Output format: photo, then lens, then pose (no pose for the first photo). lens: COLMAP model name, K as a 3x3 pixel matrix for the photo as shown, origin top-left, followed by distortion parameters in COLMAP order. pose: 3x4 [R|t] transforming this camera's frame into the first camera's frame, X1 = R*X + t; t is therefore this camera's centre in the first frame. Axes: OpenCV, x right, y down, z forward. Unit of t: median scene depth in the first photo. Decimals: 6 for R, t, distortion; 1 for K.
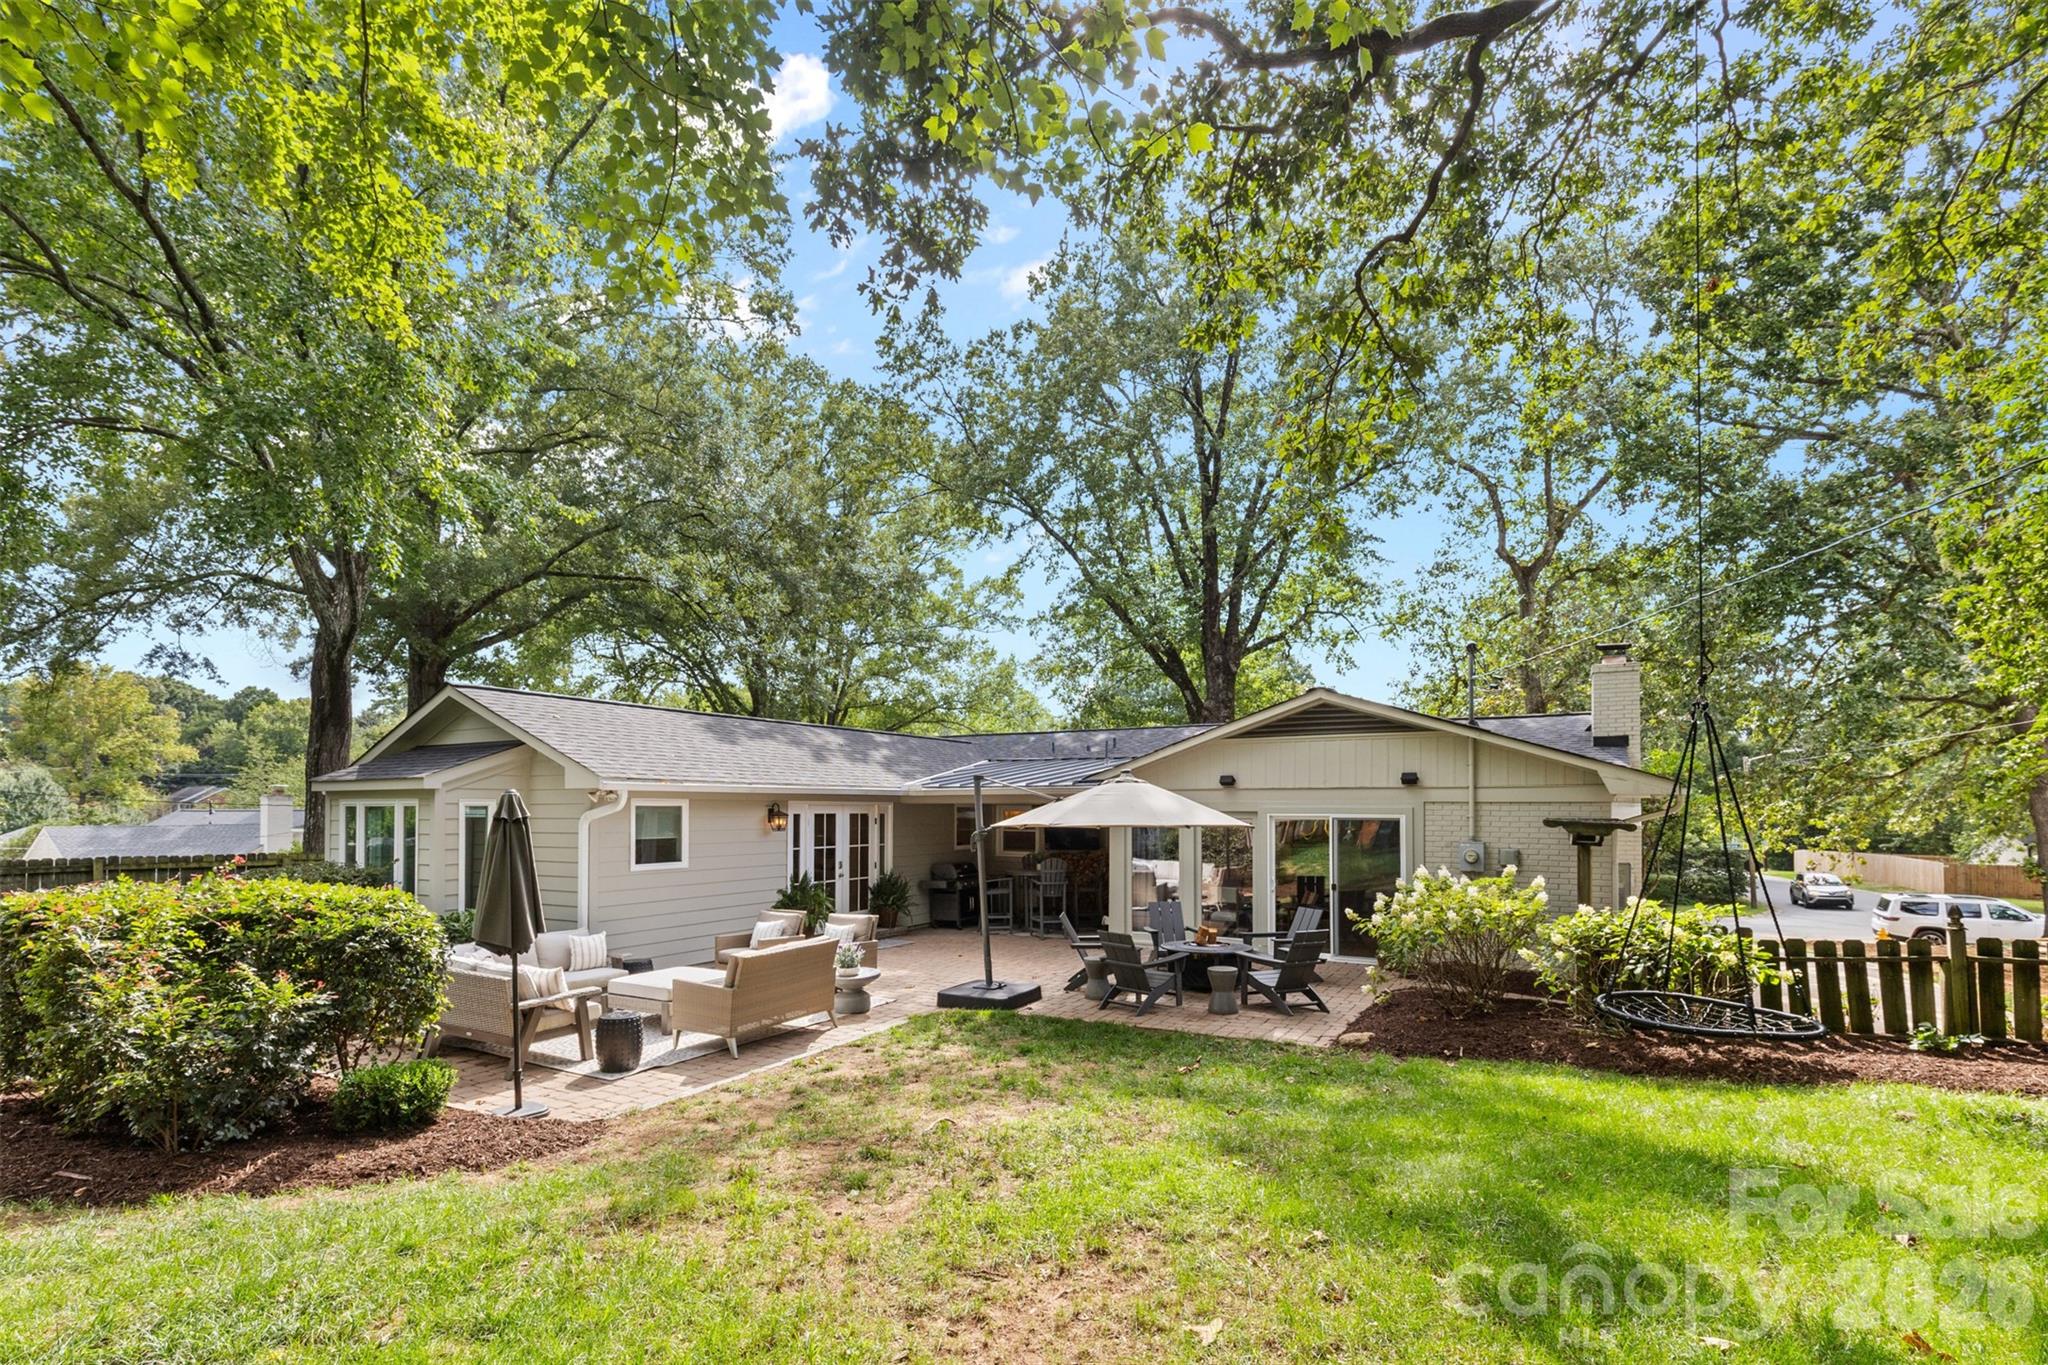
lens RADIAL K [[920.7, 0, 1023.2], [0, 920.7, 670.9], [0, 0, 1]] dist [0.008129, -0.001563]
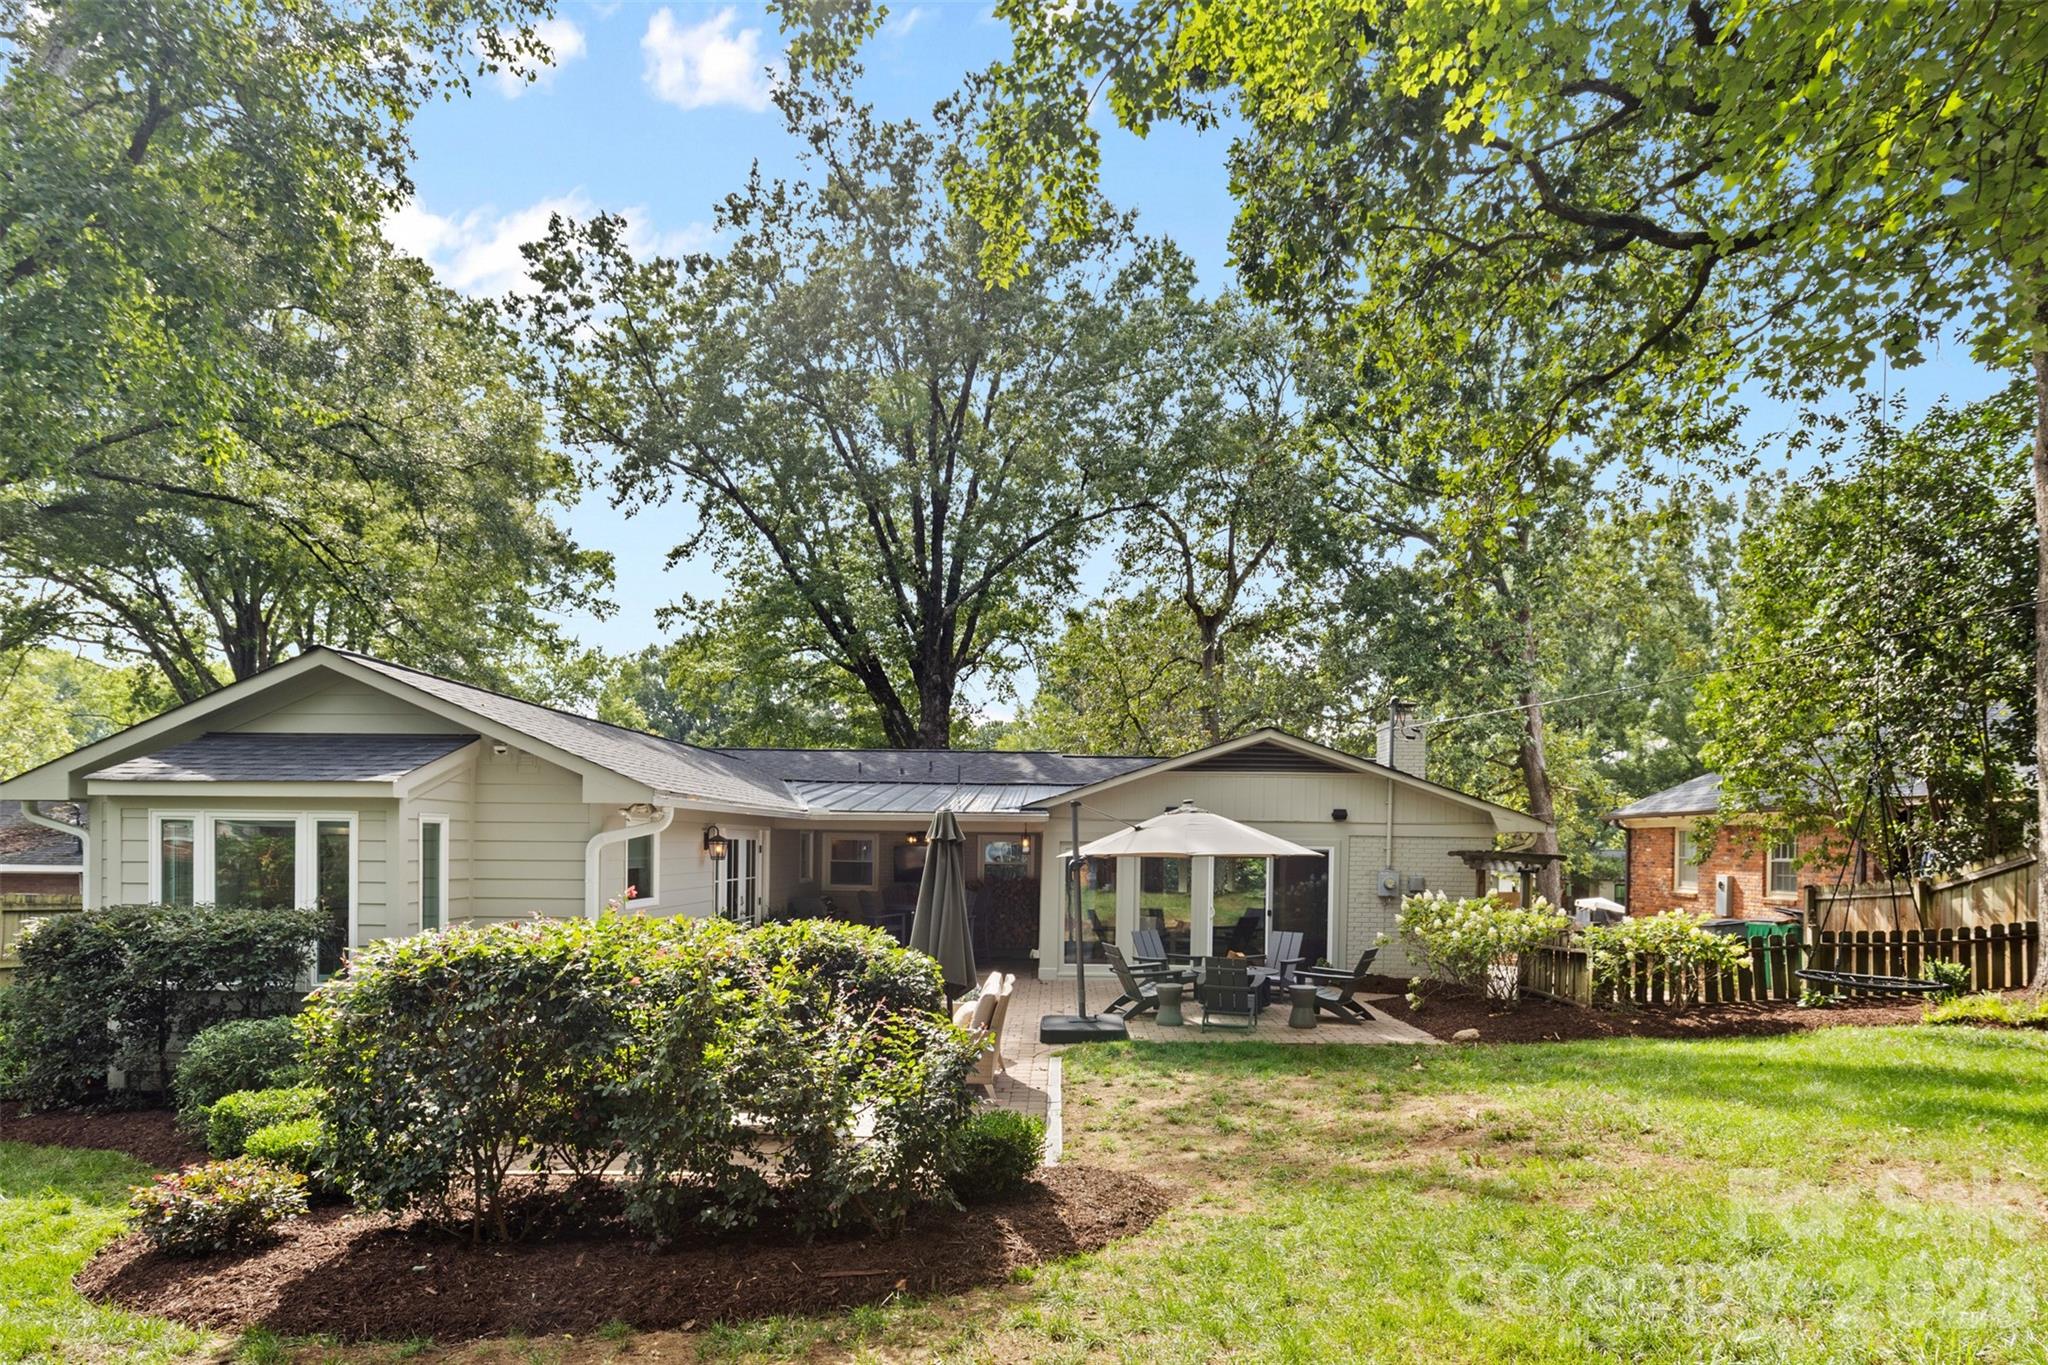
lens RADIAL K [[1039.5, 0, 1021.7], [0, 1039.5, 693.2], [0, 0, 1]] dist [0.003042, 0.000329]
pose [[0.886174, 0.076422, 0.457007, -0.492090], [-0.080375, 0.996706, -0.010819, 0.013822], [-0.456328, -0.027144, 0.889397, 0.053304]]
